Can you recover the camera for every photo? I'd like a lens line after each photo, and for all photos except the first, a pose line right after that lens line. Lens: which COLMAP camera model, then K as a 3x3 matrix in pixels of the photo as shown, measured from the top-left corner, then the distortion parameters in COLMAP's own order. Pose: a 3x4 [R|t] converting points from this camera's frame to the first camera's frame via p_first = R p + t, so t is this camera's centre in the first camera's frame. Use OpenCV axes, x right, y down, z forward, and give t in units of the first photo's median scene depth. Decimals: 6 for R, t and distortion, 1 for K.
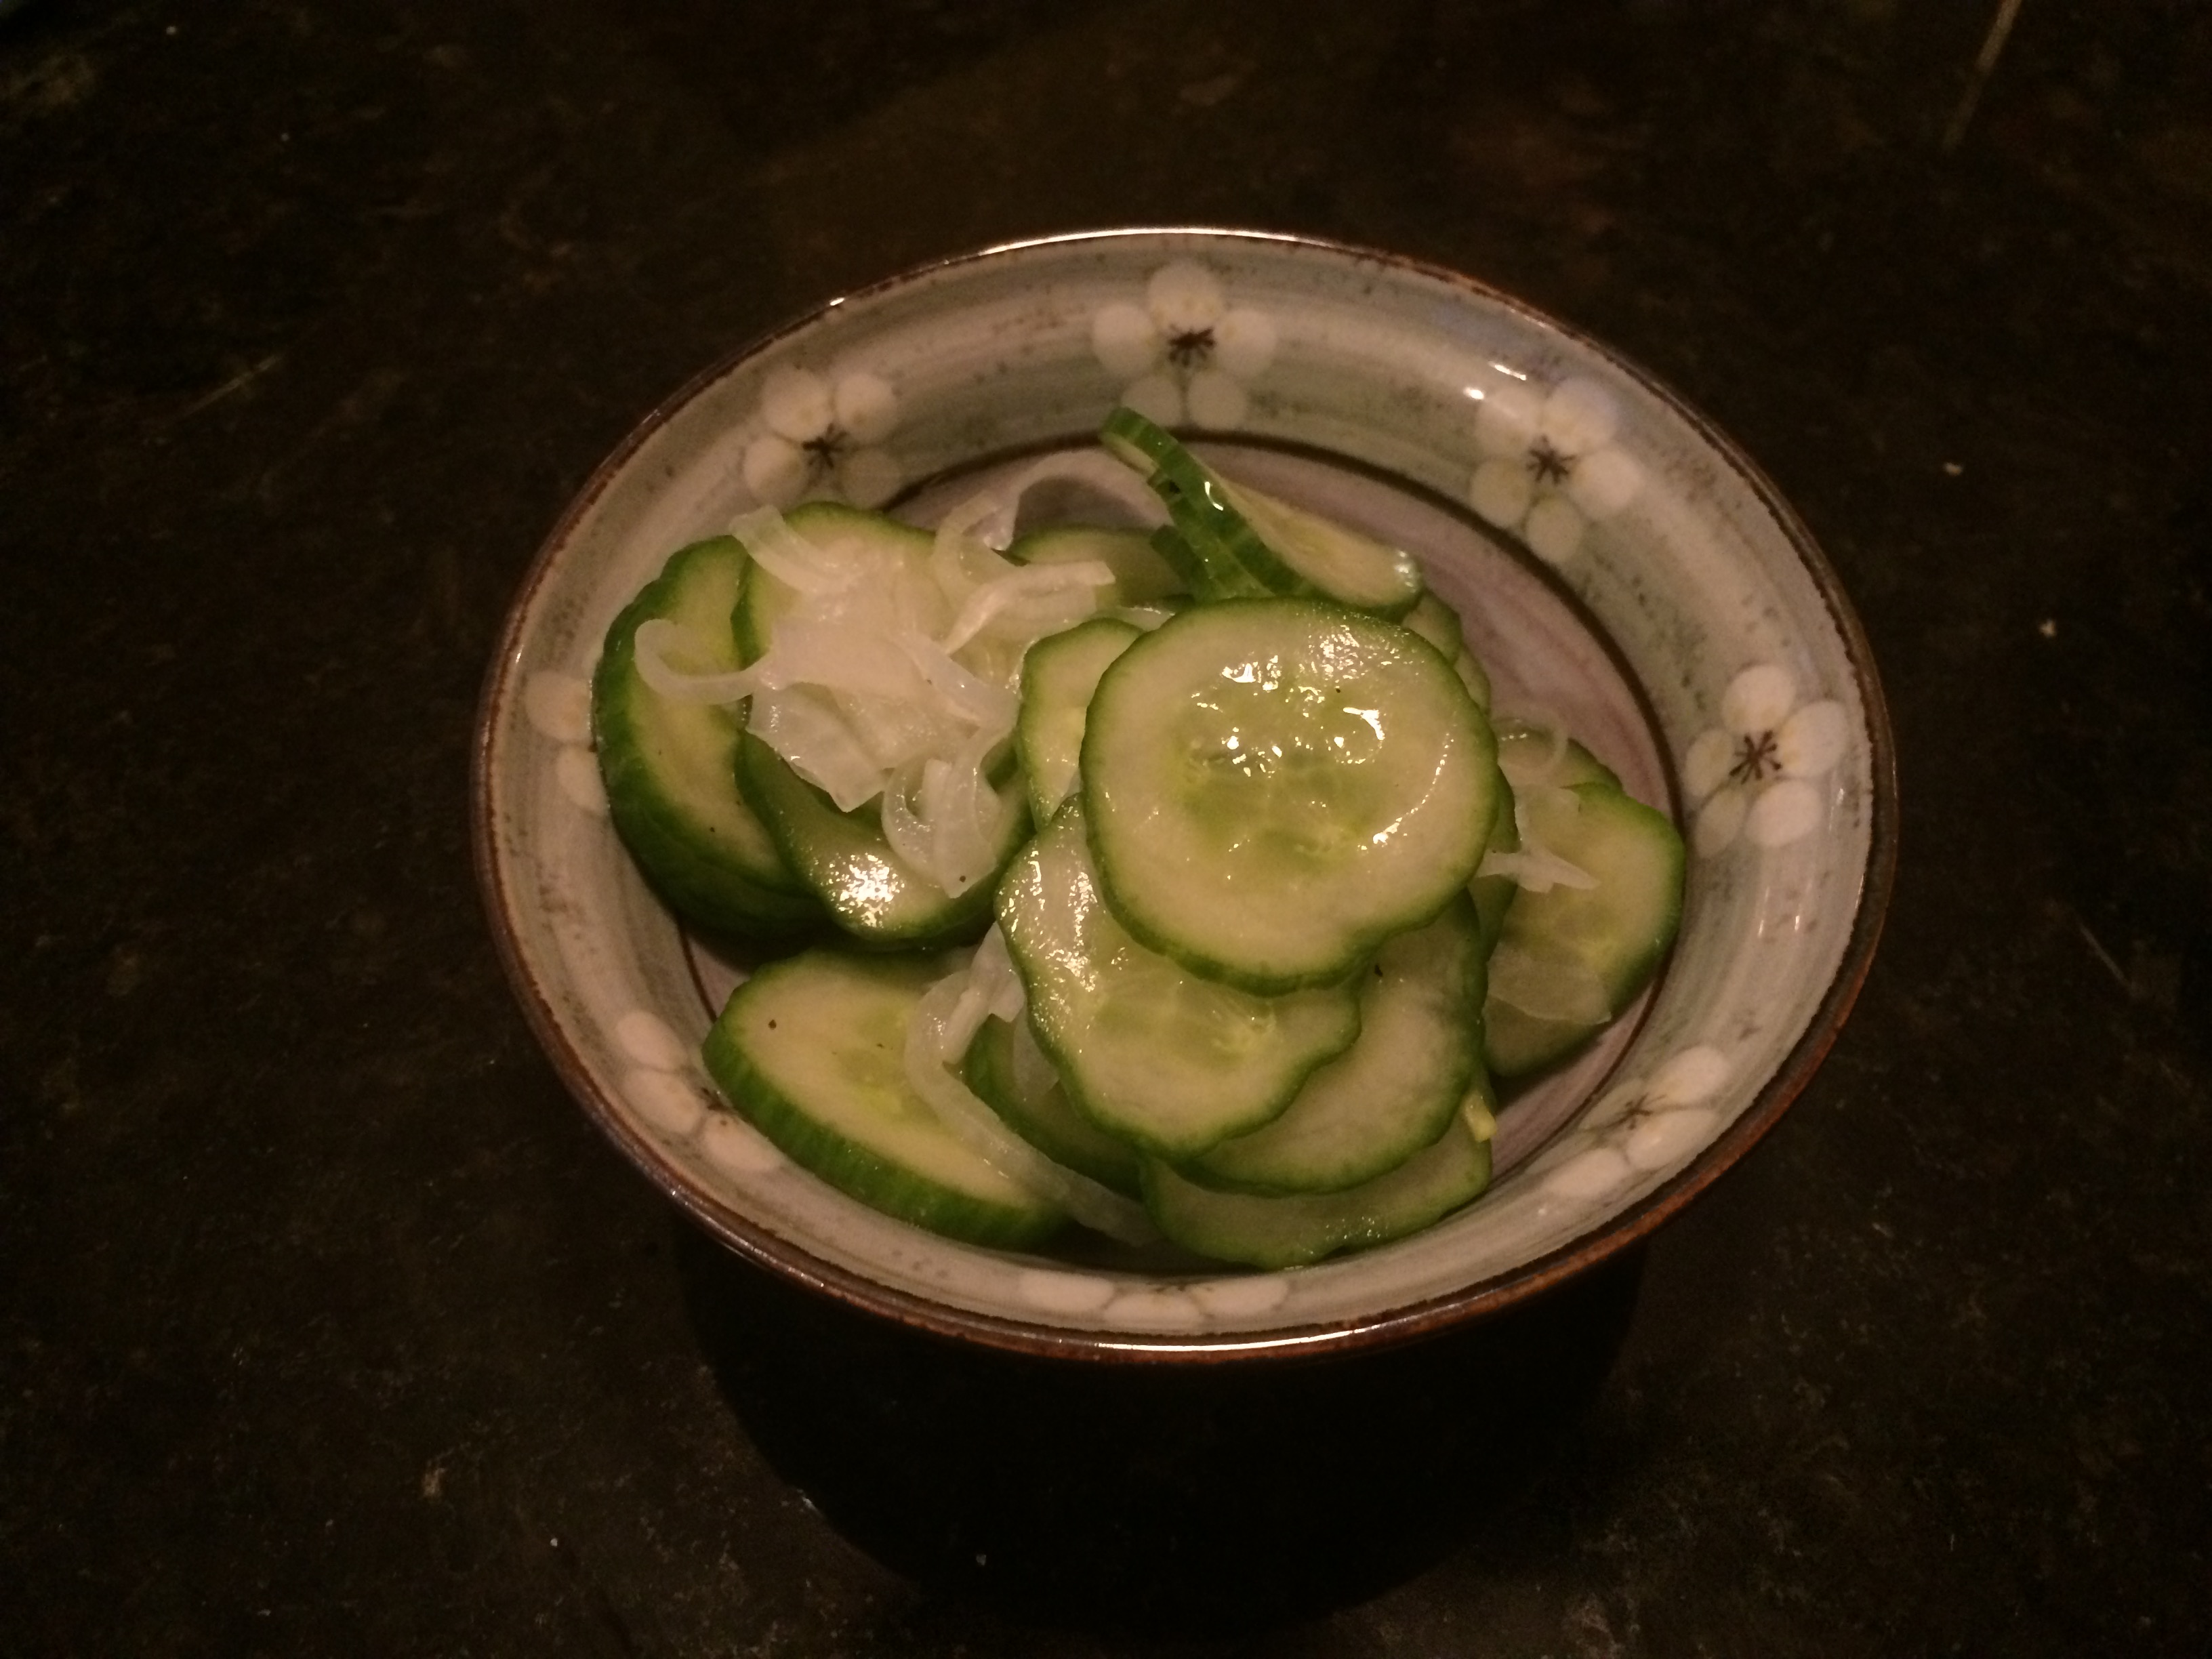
lens RADIAL K [[1910.2, 0, 1108.7], [0, 1910.2, 834.4], [0, 0, 1]] dist [0.073217, -0.108893]
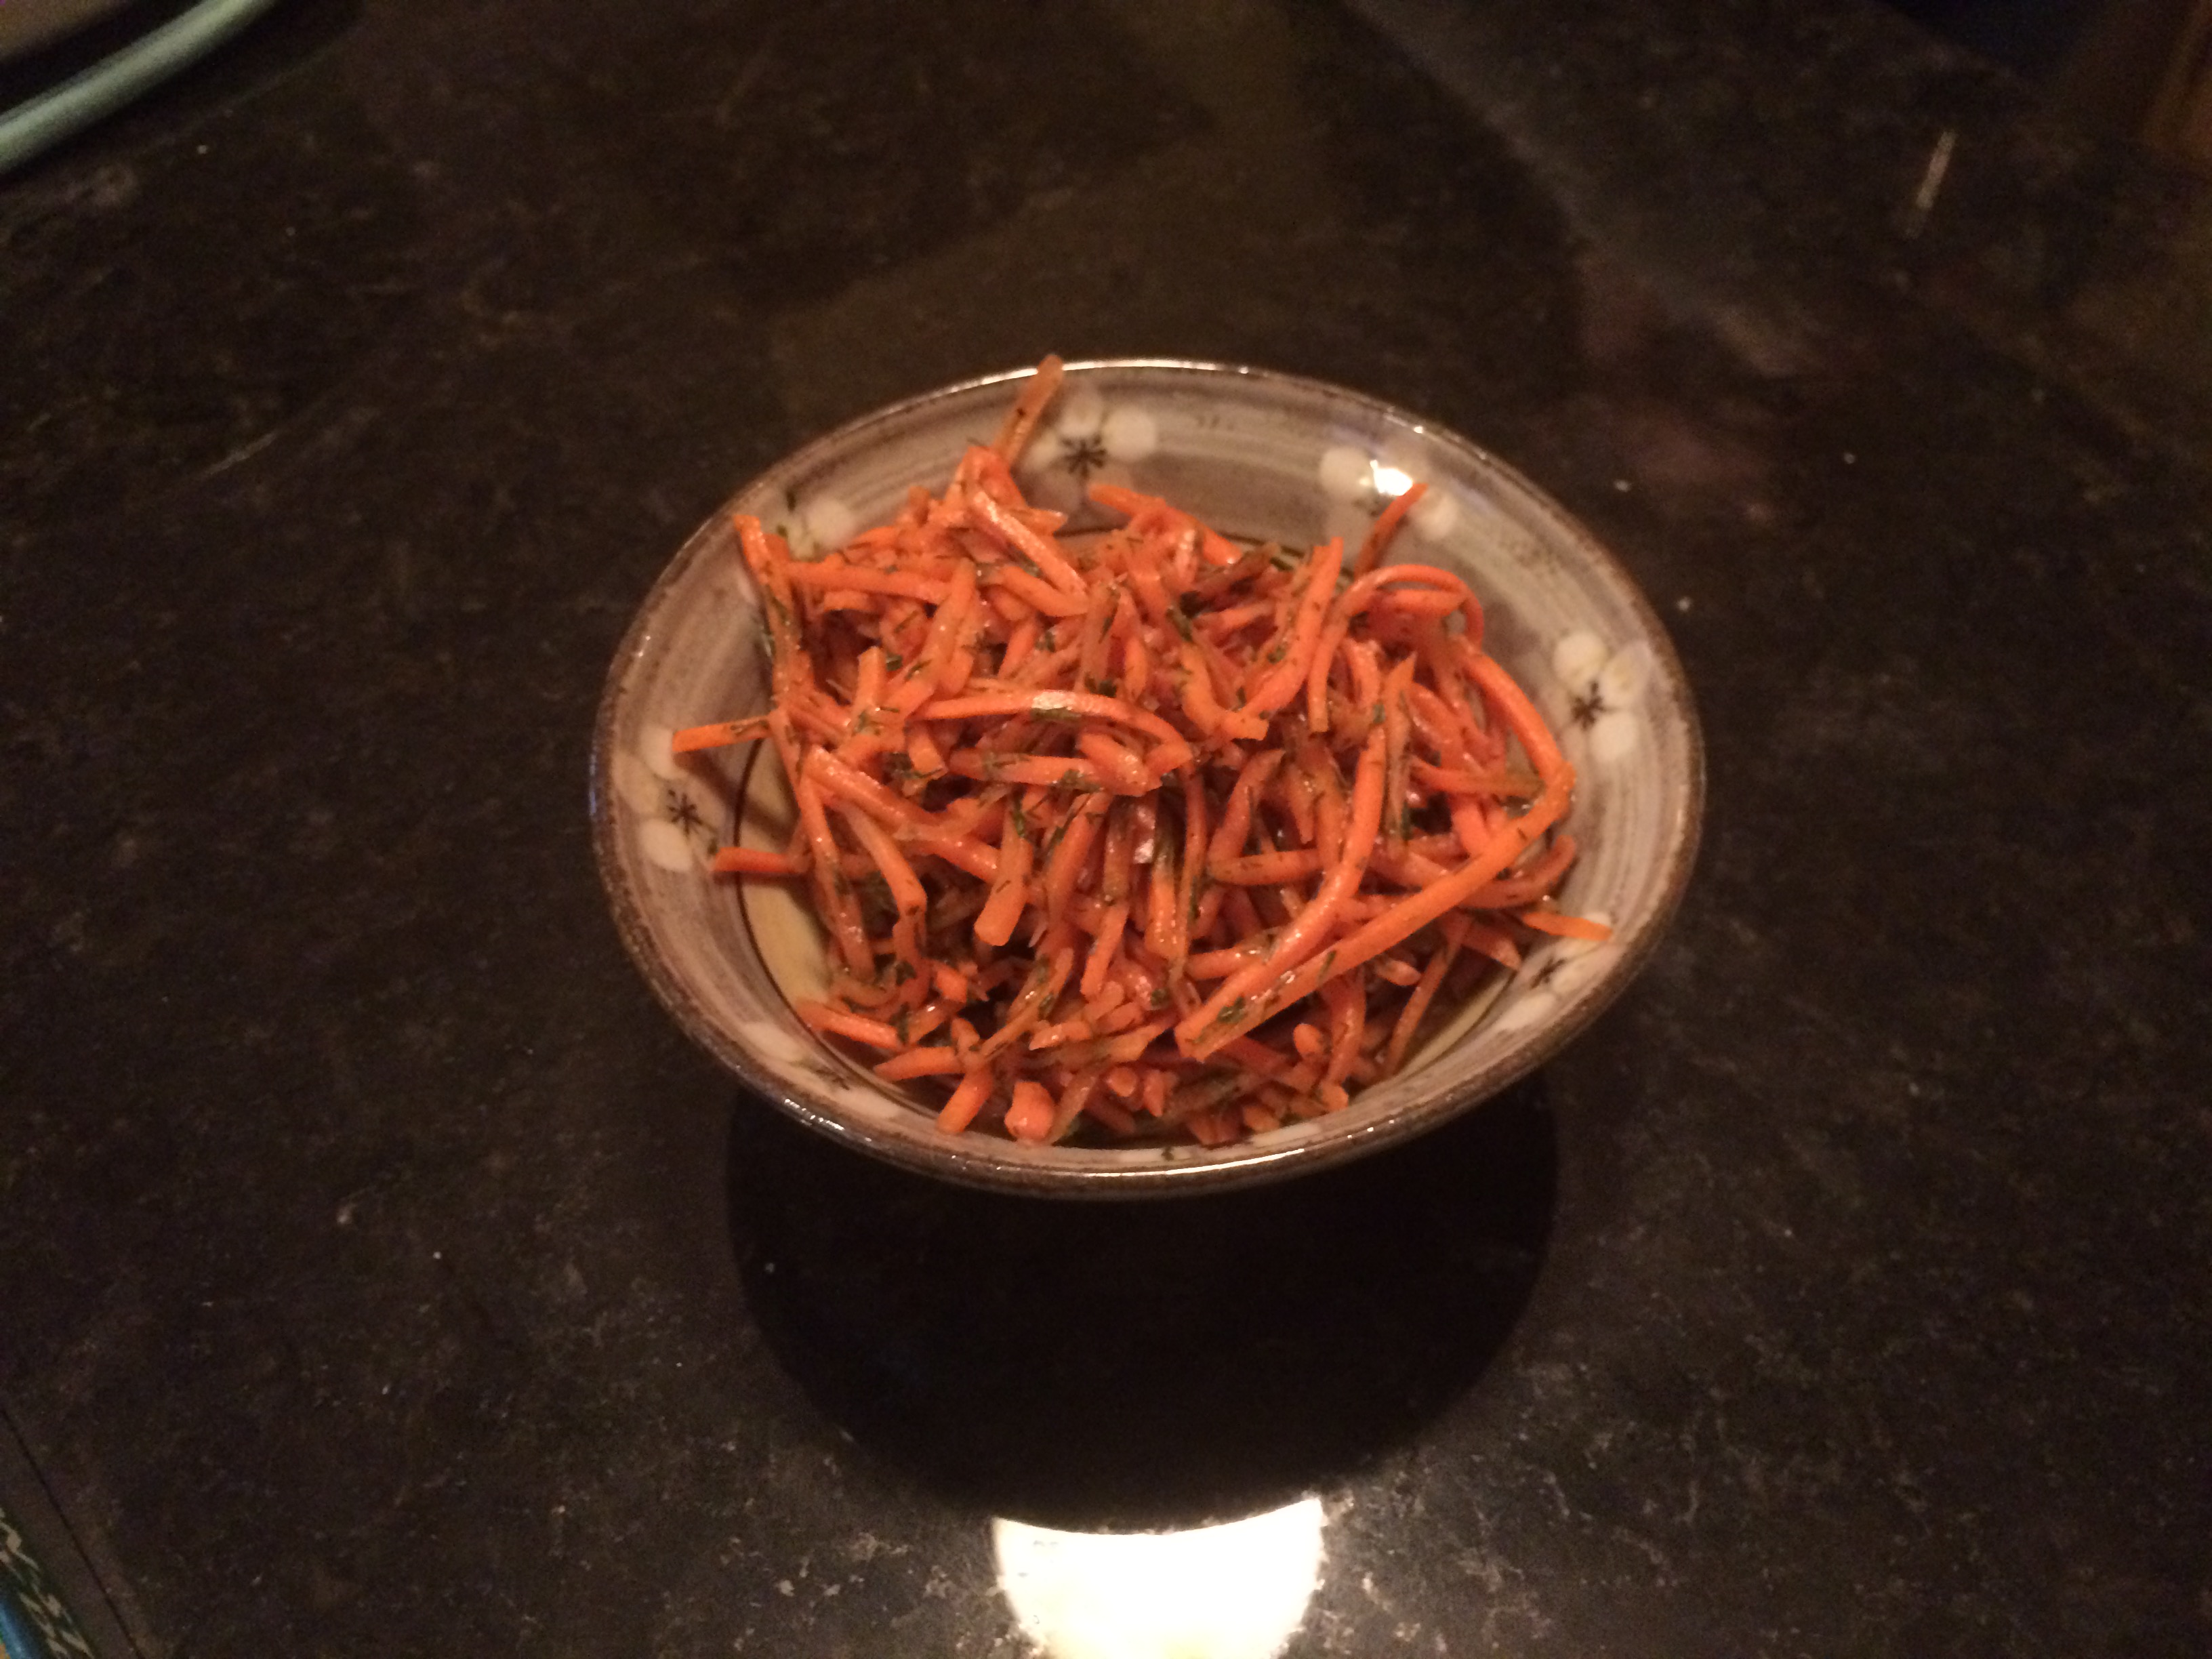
lens RADIAL K [[1910.2, 0, 1105.1], [0, 1910.2, 825.6], [0, 0, 1]] dist [0.073217, -0.108893]
pose [[0.999953, 0.004457, -0.008615, 0.126673], [-0.005193, 0.996159, -0.087407, 0.147145], [0.008192, 0.087447, 0.996135, -0.225855]]
